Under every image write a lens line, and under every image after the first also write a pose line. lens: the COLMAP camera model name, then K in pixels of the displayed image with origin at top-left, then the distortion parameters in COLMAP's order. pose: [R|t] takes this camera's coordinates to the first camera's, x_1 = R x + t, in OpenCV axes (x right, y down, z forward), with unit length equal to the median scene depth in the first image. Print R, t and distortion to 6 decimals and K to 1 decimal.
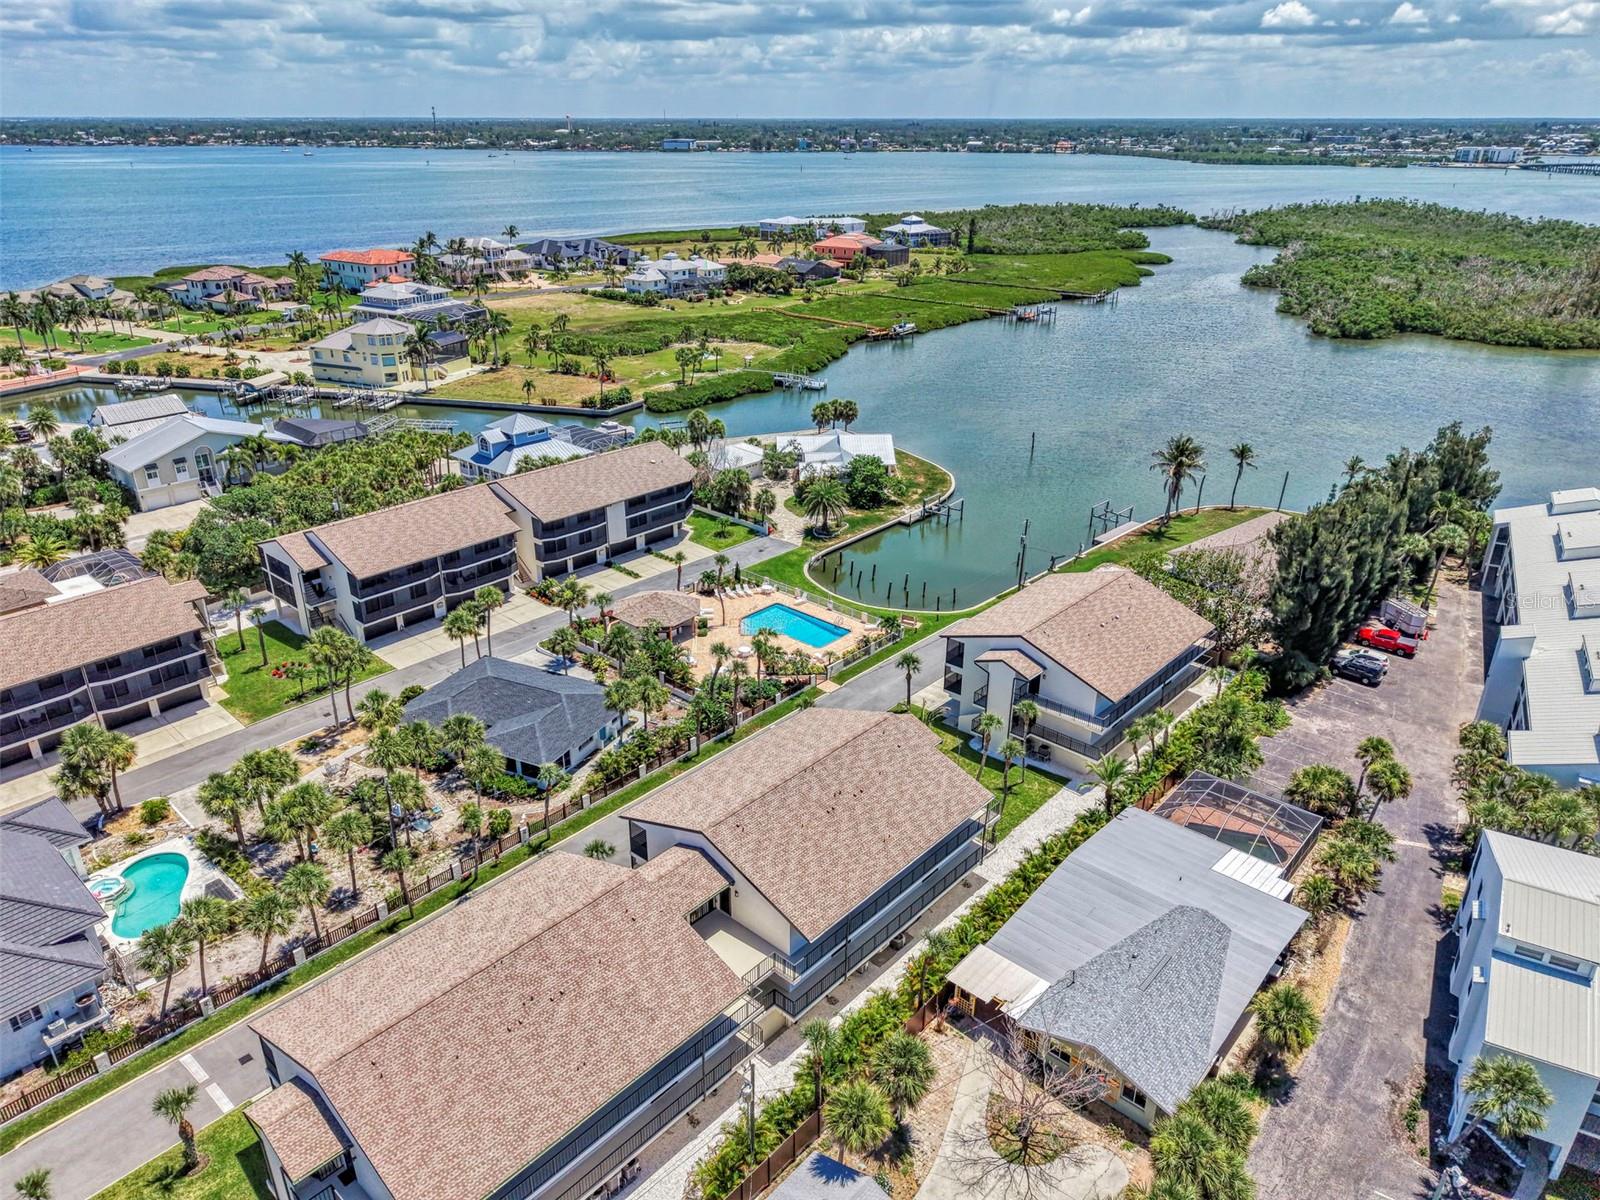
lens RADIAL K [[1080.1, 0, 806.8], [0, 1080.1, 600.7], [0, 0, 1]] dist [0.009188, -0.005359]
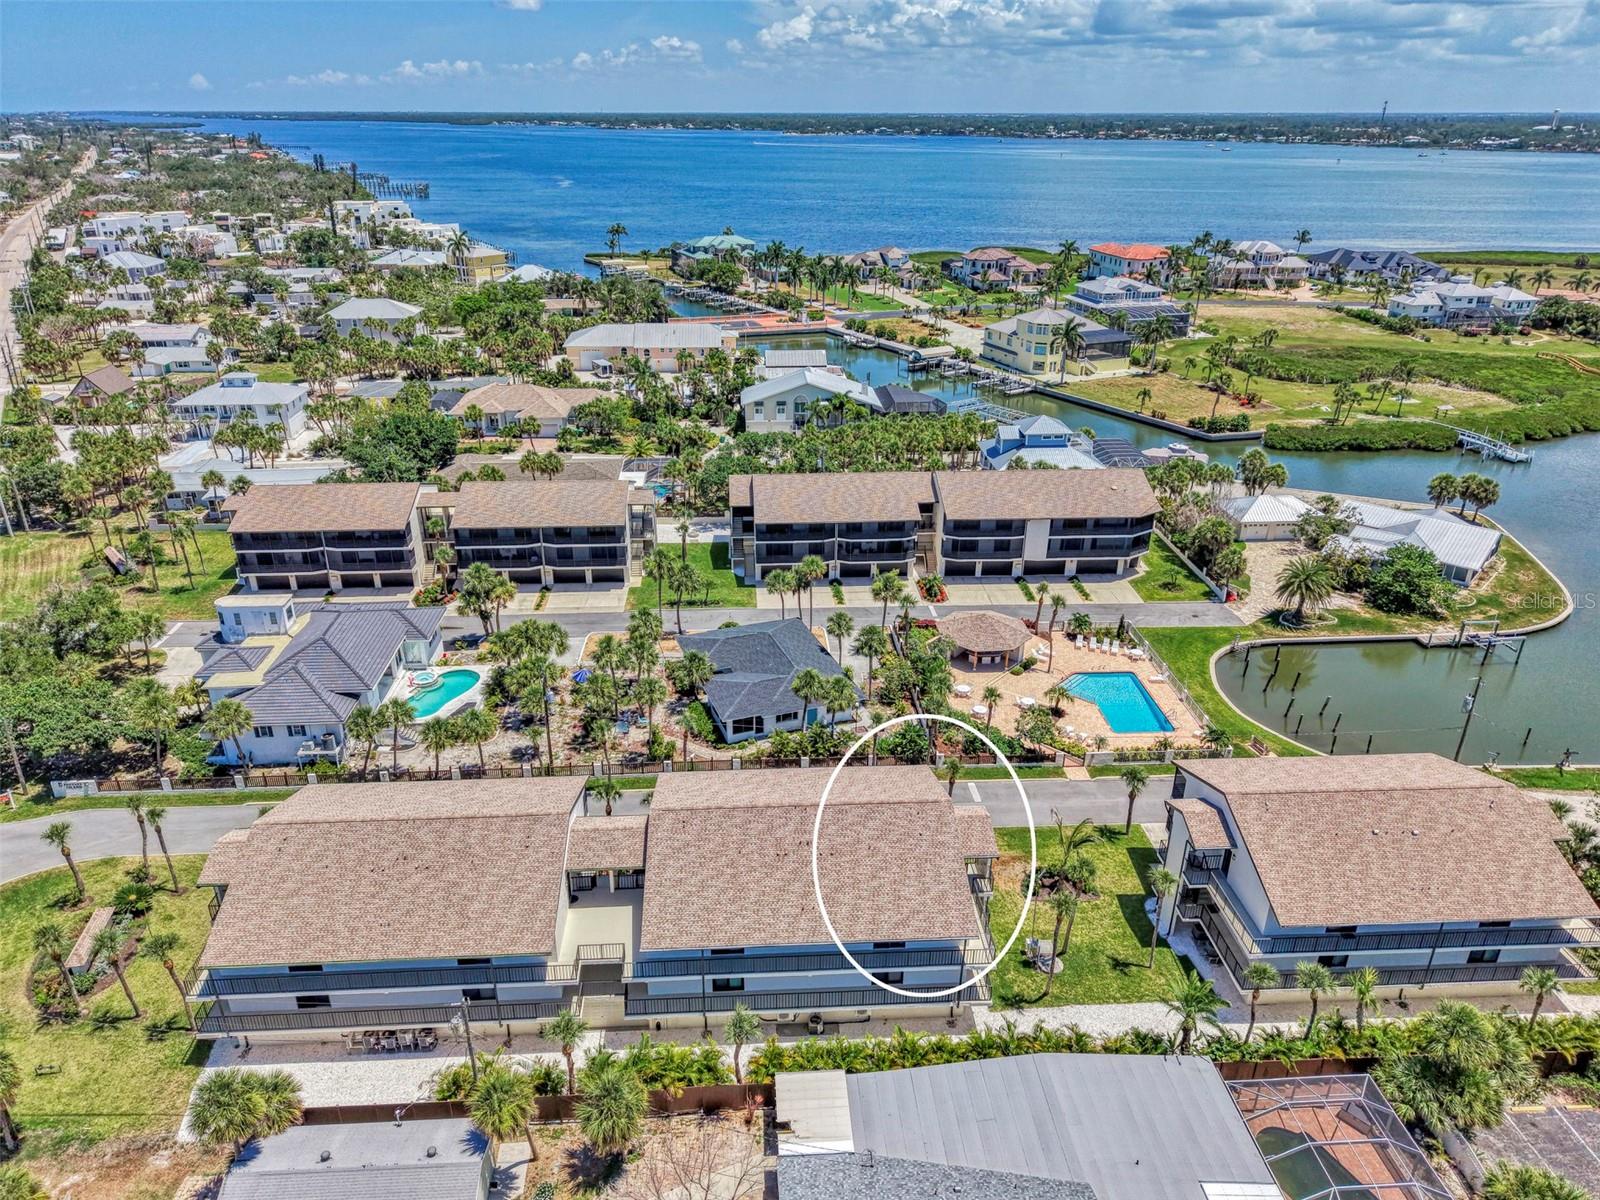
lens RADIAL K [[1086.6, 0, 792.8], [0, 1086.6, 599.8], [0, 0, 1]] dist [0.018362, -0.009231]
pose [[0.708372, 0.289858, -0.643577, 0.143521], [-0.290149, 0.950770, 0.108853, -0.030205], [0.643446, 0.109625, 0.757601, 0.066431]]
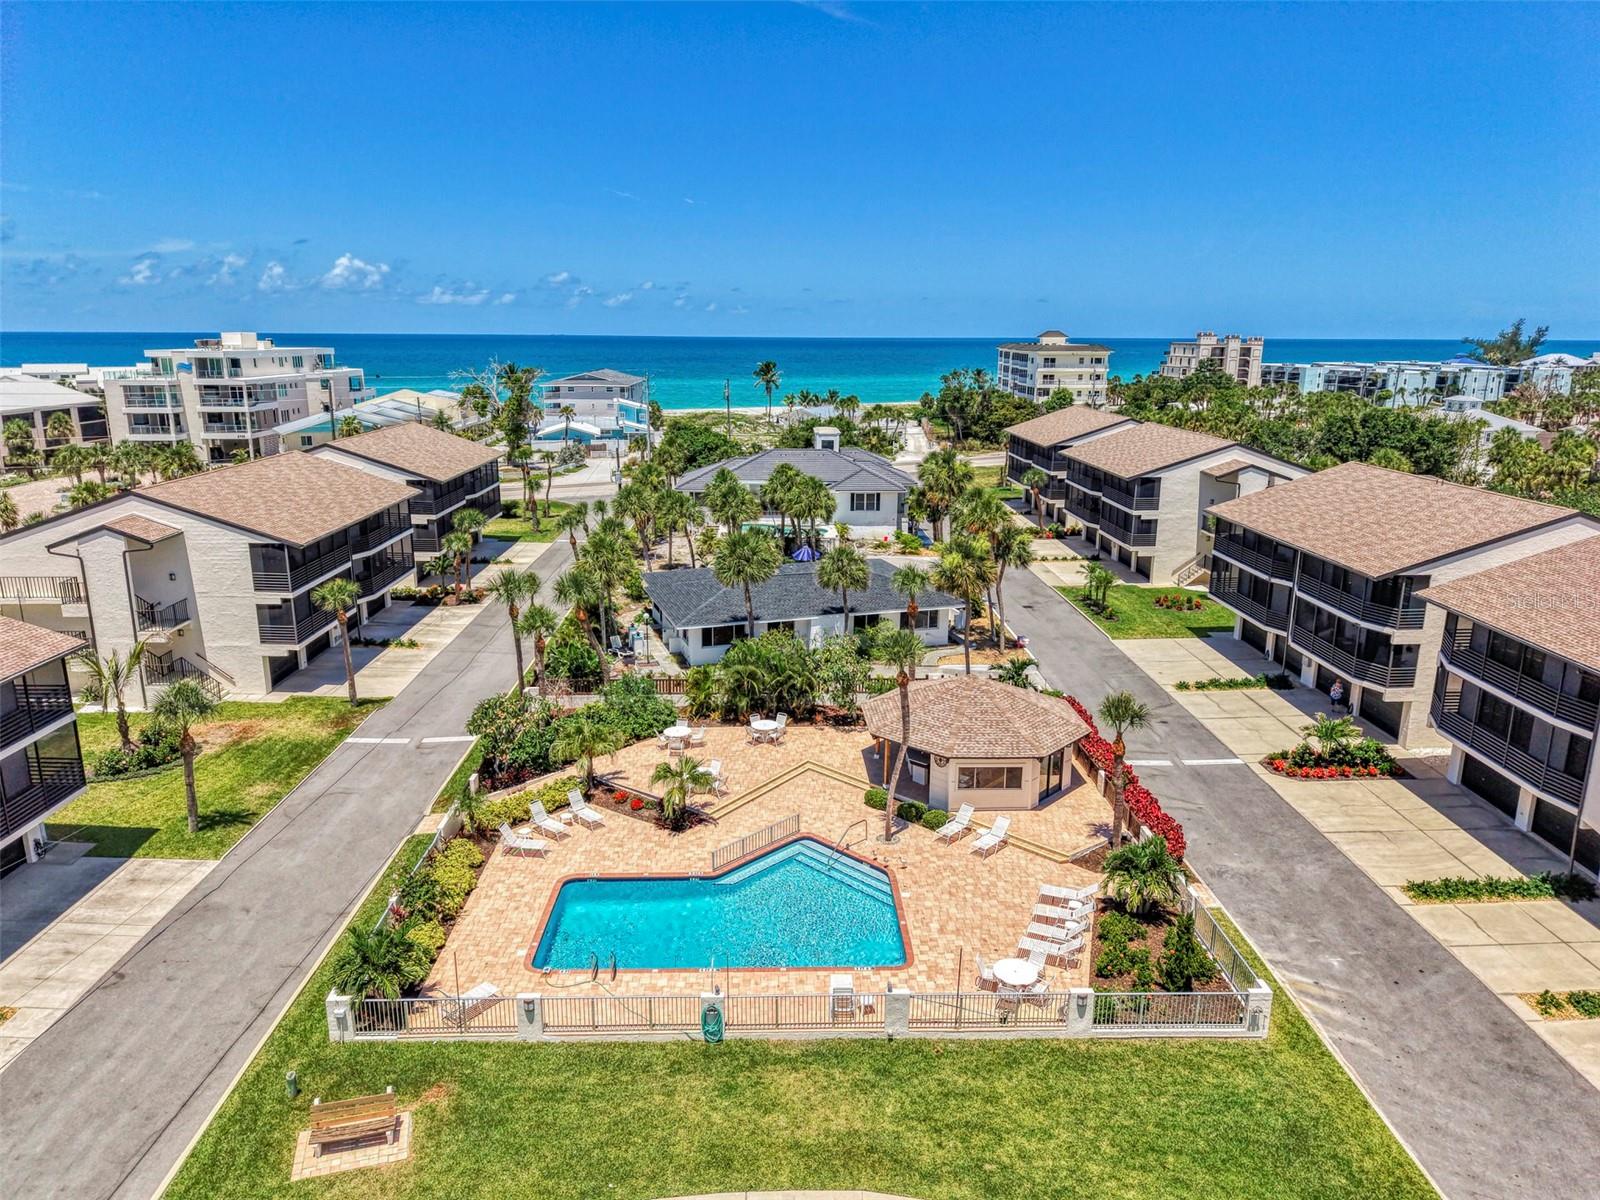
lens RADIAL K [[1064.8, 0, 797.8], [0, 1064.8, 595.4], [0, 0, 1]] dist [0.018725, -0.017518]
pose [[-0.726330, 0.159150, -0.668667, 0.066920], [-0.287223, 0.813541, 0.505622, -0.085920], [0.624458, 0.559305, -0.545188, 0.469444]]
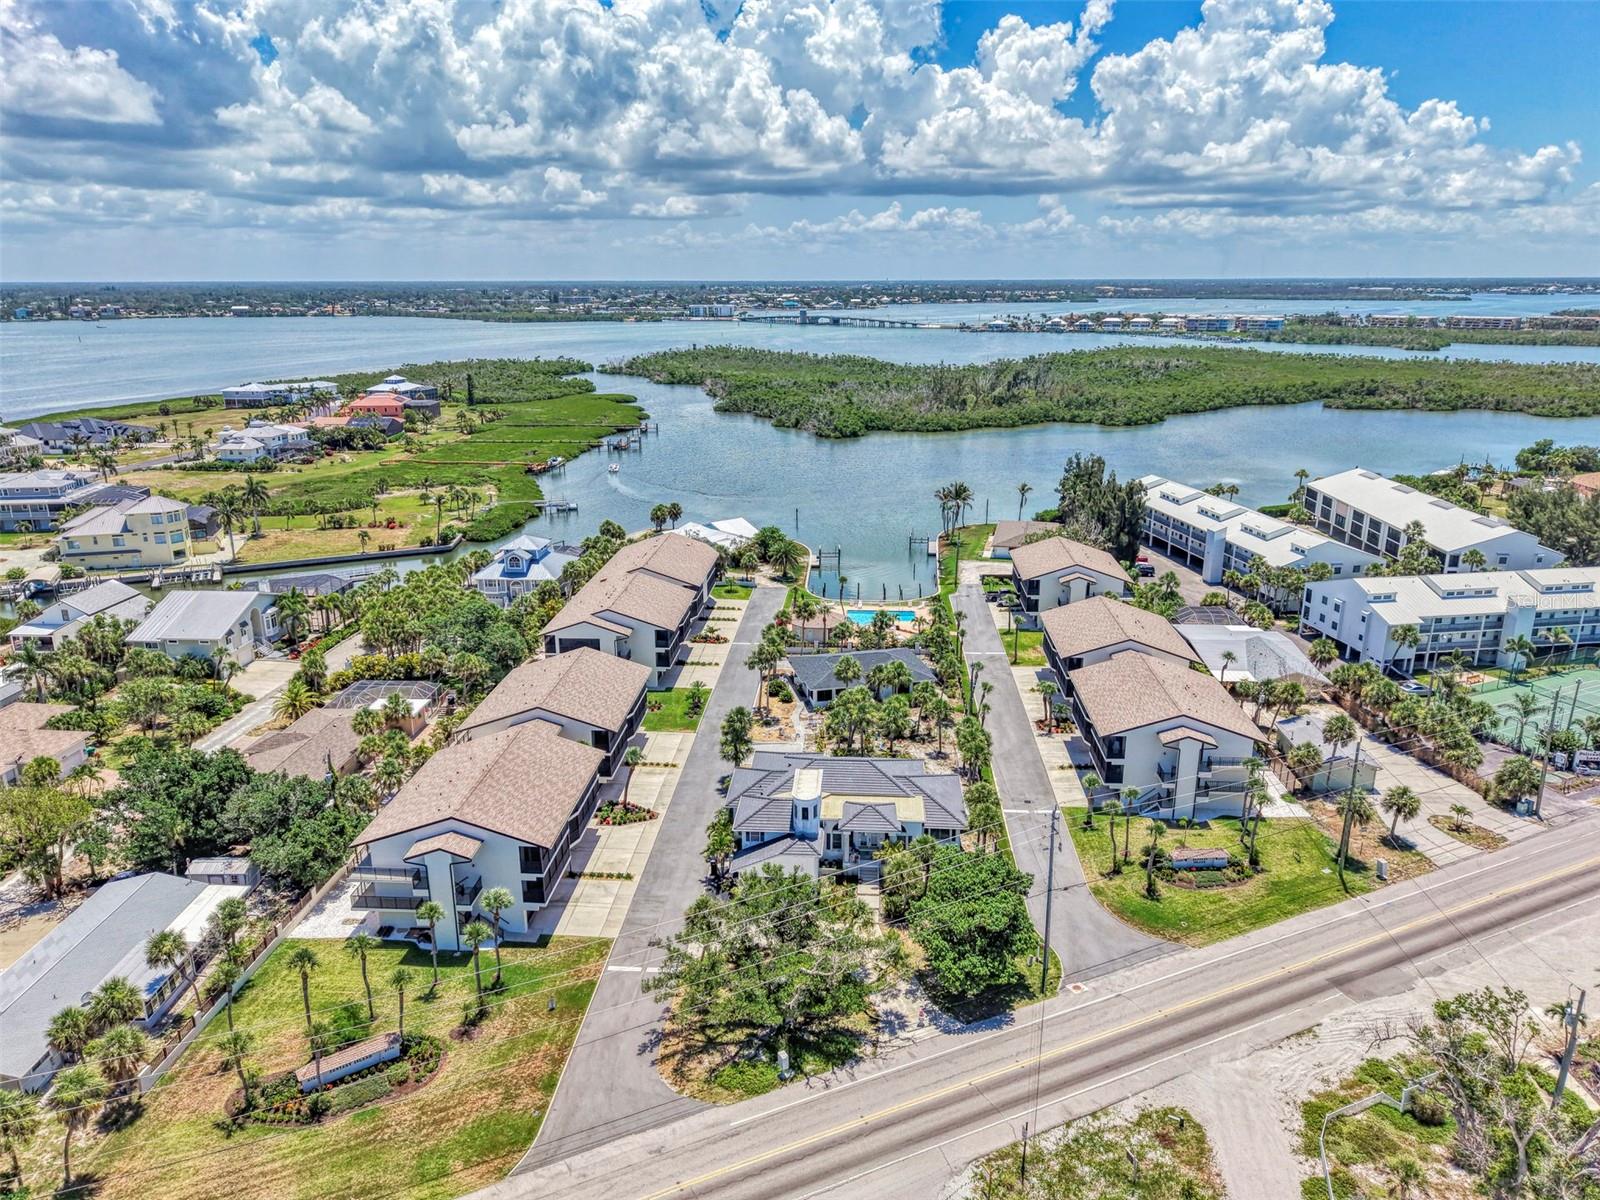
lens RADIAL K [[1084.6, 0, 811.6], [0, 1084.6, 599.6], [0, 0, 1]] dist [0.023857, -0.024642]
pose [[0.780900, -0.179840, 0.598208, -0.416657], [0.258373, 0.964891, -0.047204, 0.019833], [-0.568716, 0.191423, 0.799950, -0.072110]]
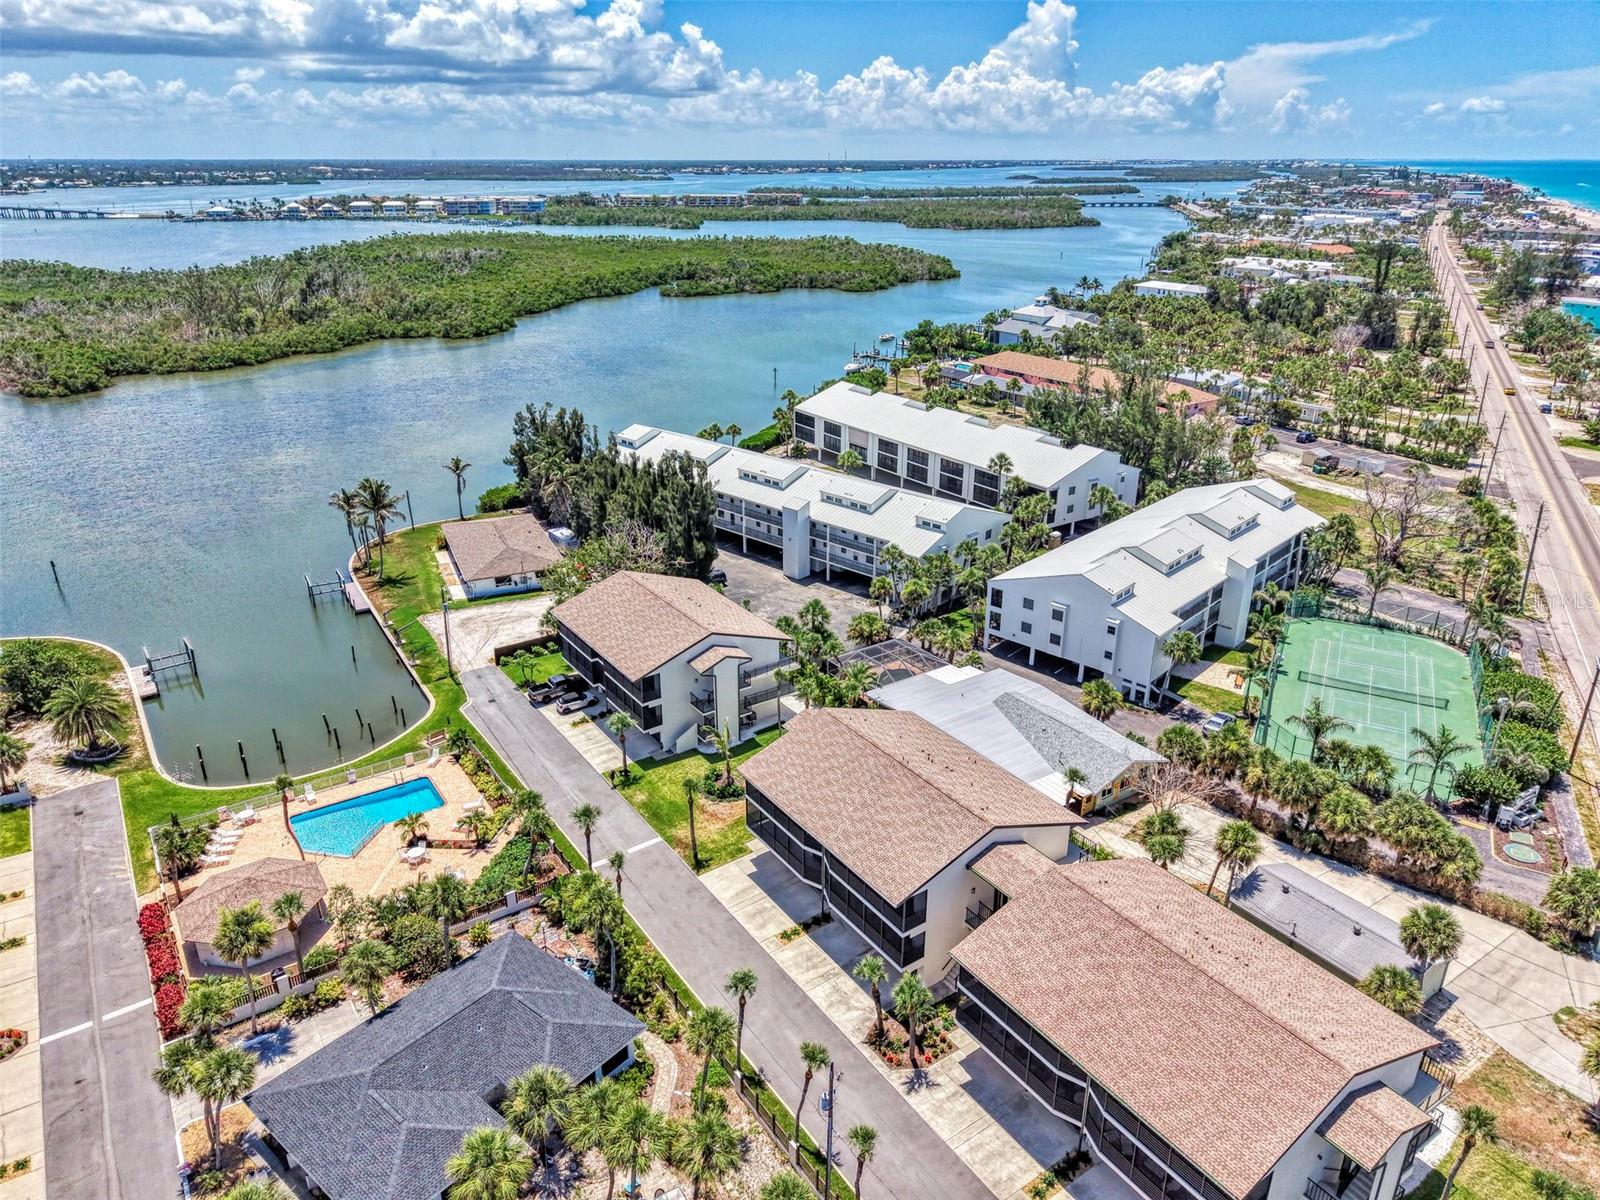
lens RADIAL K [[1064.8, 0, 797.8], [0, 1064.8, 595.4], [0, 0, 1]] dist [0.018725, -0.017518]
pose [[0.237986, -0.368661, 0.898583, -0.235428], [0.396526, 0.881431, 0.256605, -0.077955], [-0.886639, 0.295243, 0.355952, 0.172003]]
